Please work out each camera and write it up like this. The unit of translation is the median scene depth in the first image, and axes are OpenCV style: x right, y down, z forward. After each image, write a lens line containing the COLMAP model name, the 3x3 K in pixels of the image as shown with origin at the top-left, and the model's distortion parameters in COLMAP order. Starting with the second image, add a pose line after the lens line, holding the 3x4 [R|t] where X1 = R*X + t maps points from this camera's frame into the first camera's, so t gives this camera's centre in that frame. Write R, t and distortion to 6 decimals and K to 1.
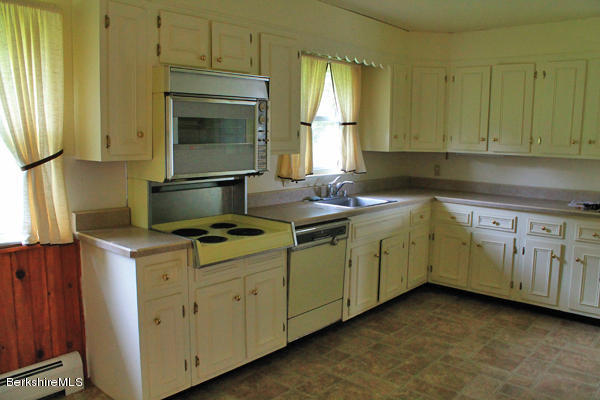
lens RADIAL K [[517.3, 0, 300.0], [0, 517.3, 200.0], [0, 0, 1]] dist [-0.069282, 0.001785]
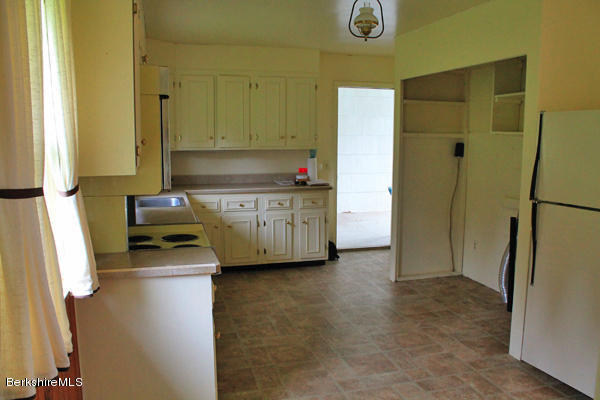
lens RADIAL K [[536.8, 0, 300.0], [0, 536.8, 200.0], [0, 0, 1]] dist [-0.158279, 0.003882]
pose [[0.530112, -0.120847, 0.839272, -0.635291], [0.115484, 0.990859, 0.069731, -0.042076], [-0.840026, 0.059957, 0.539222, 0.195602]]
